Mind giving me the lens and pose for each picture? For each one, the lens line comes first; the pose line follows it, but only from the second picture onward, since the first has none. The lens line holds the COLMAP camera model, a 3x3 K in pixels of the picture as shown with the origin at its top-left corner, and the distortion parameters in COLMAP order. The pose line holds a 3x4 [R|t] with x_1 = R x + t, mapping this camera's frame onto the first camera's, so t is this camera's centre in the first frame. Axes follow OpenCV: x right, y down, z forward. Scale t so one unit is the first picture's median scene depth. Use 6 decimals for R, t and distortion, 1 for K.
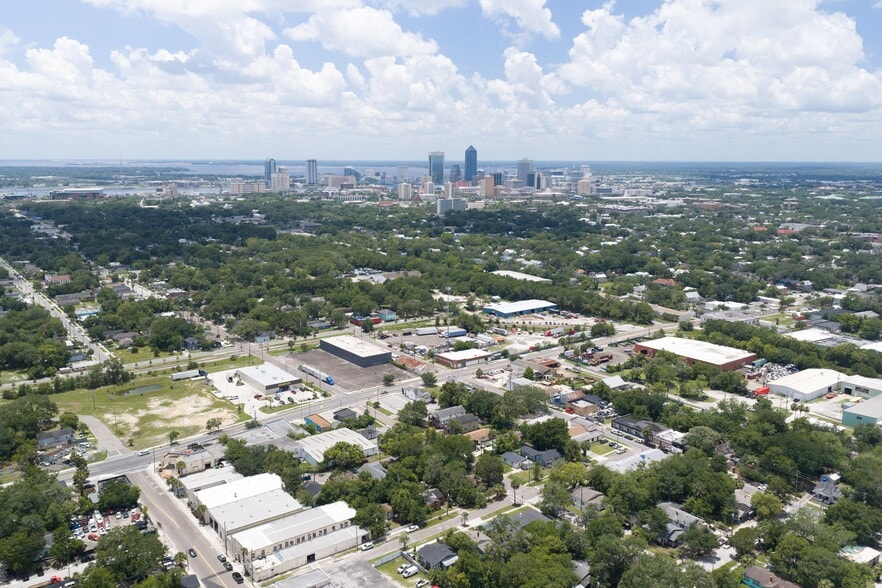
lens RADIAL K [[728.2, 0, 442.8], [0, 728.2, 293.9], [0, 0, 1]] dist [0.026522, -0.036956]
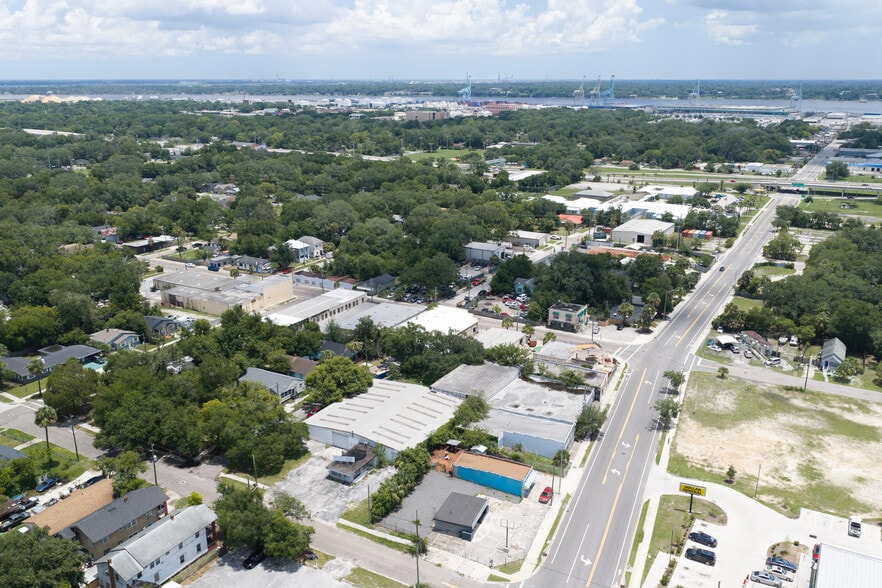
lens RADIAL K [[728.2, 0, 442.8], [0, 728.2, 293.9], [0, 0, 1]] dist [0.026522, -0.036956]
pose [[-0.922711, 0.106901, -0.370374, -0.002454], [-0.075183, 0.892426, 0.444885, -0.080168], [0.378090, 0.438346, -0.815414, 1.087774]]
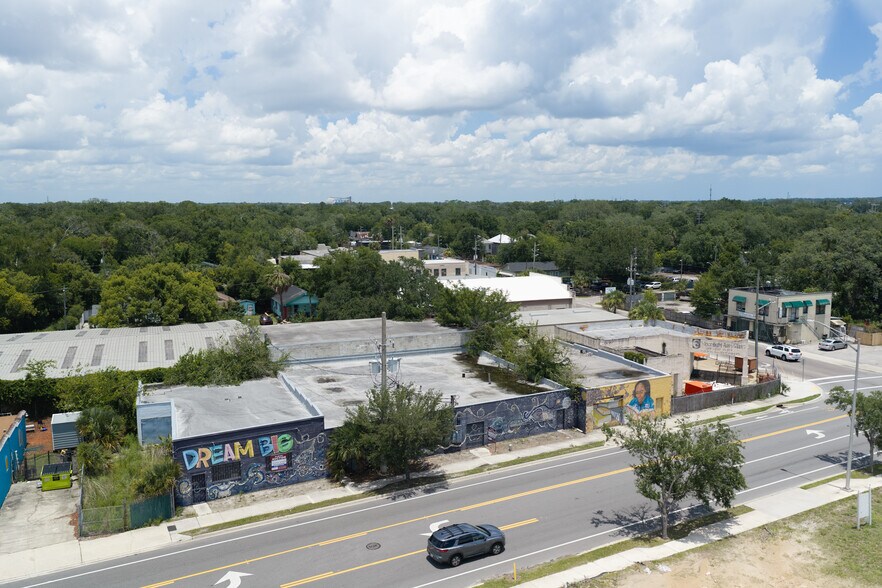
lens RADIAL K [[733.6, 0, 442.4], [0, 733.6, 279.4], [0, 0, 1]] dist [0.011892, -0.007739]
pose [[-0.965056, -0.027483, 0.260597, -0.253745], [0.049571, 0.957382, 0.284539, 0.089887], [-0.257311, 0.287515, -0.922565, 0.933081]]
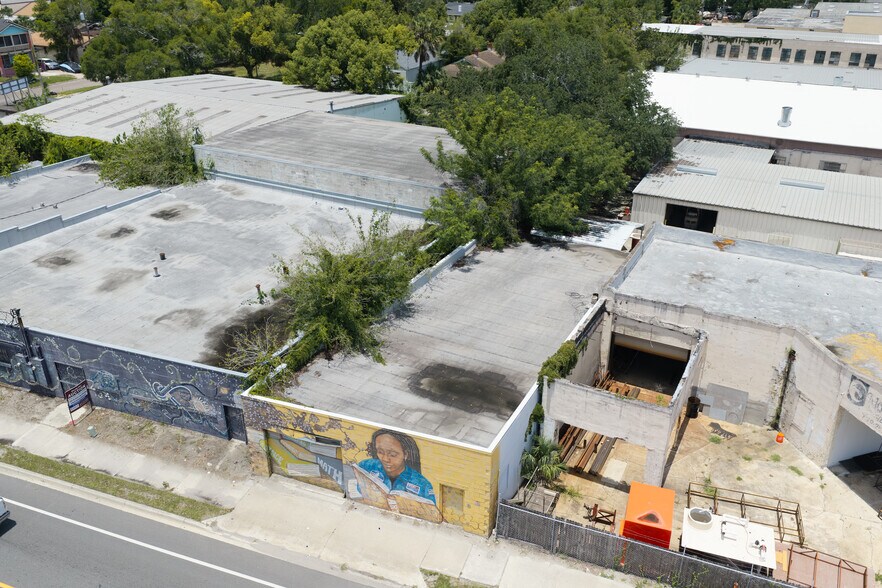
lens RADIAL K [[728.2, 0, 442.8], [0, 728.2, 293.9], [0, 0, 1]] dist [0.026522, -0.036956]
pose [[-0.419773, -0.409864, 0.809816, -0.302222], [0.169400, 0.841175, 0.513545, 0.116091], [-0.891681, 0.352755, -0.283671, 0.793144]]
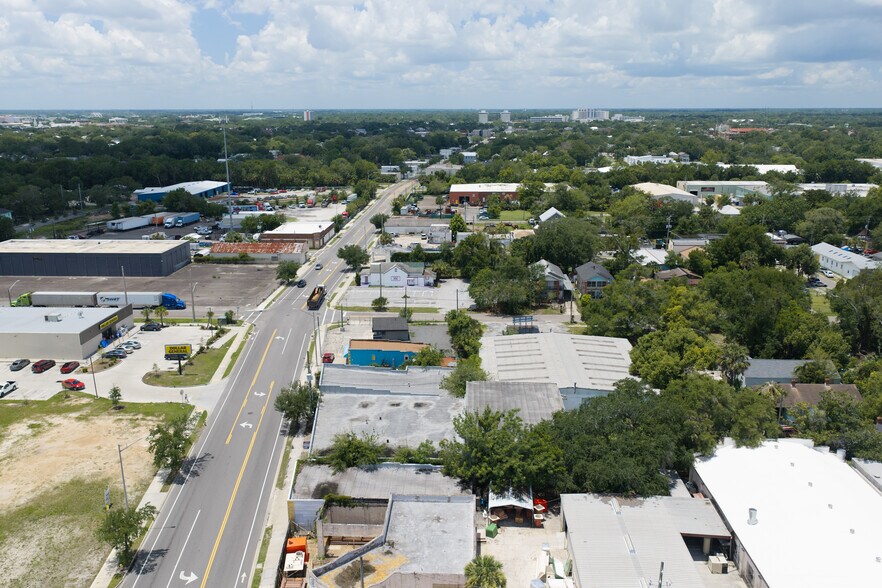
lens RADIAL K [[733.6, 0, 442.4], [0, 733.6, 279.4], [0, 0, 1]] dist [0.011892, -0.007739]
pose [[0.634535, -0.182044, 0.751149, -0.372782], [0.149503, 0.982420, 0.111801, 0.083662], [-0.758297, 0.041358, 0.650596, 0.613542]]
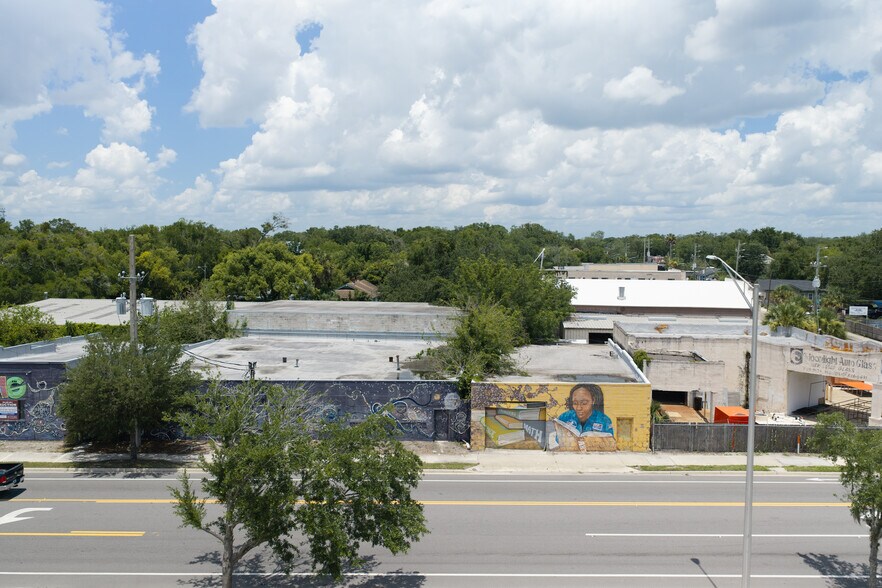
lens RADIAL K [[728.2, 0, 442.8], [0, 728.2, 293.9], [0, 0, 1]] dist [0.026522, -0.036956]
pose [[-0.718942, -0.058875, 0.692572, -0.307798], [0.119233, 0.971190, 0.206333, 0.123218], [-0.684767, 0.230919, -0.691210, 0.861207]]
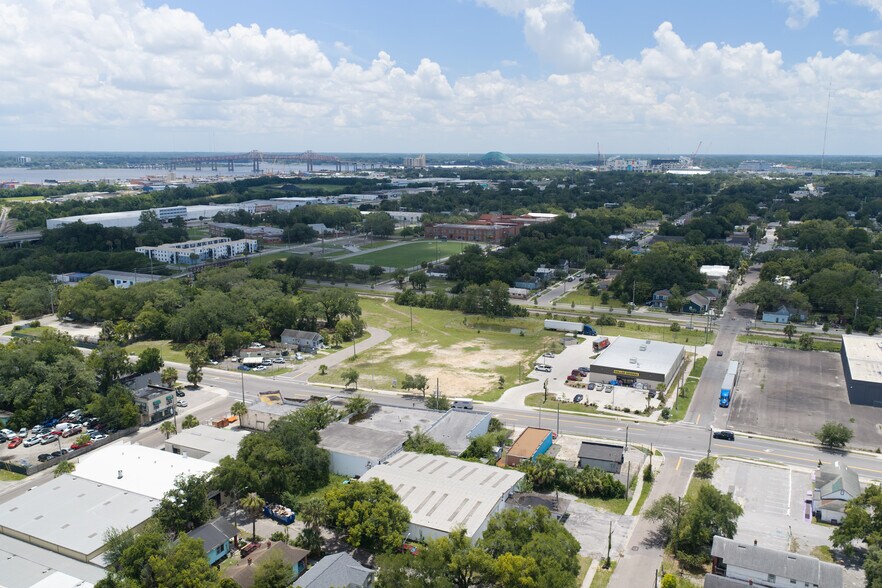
lens RADIAL K [[728.2, 0, 442.8], [0, 728.2, 293.9], [0, 0, 1]] dist [0.026522, -0.036956]
pose [[0.454270, 0.170782, -0.874341, 0.170744], [-0.168739, 0.980181, 0.103786, 0.033695], [0.874738, 0.100389, 0.474084, 0.607378]]
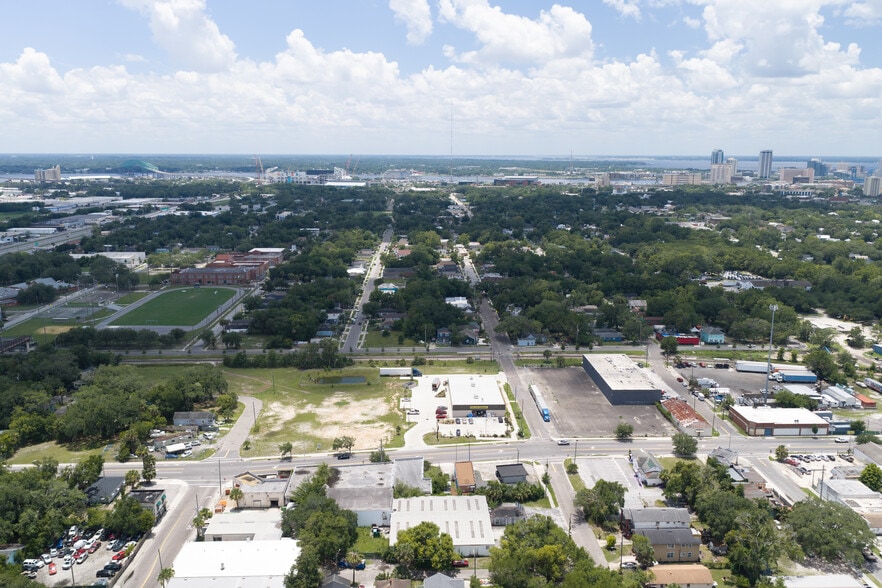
lens RADIAL K [[707.0, 0, 442.2], [0, 707.0, 373.6], [0, 0, 1]] dist [0.017911, -0.012322]
pose [[0.817477, 0.172674, -0.549467, 0.135514], [-0.108019, 0.983038, 0.148219, -0.011971], [0.565741, -0.061813, 0.822263, 0.380564]]
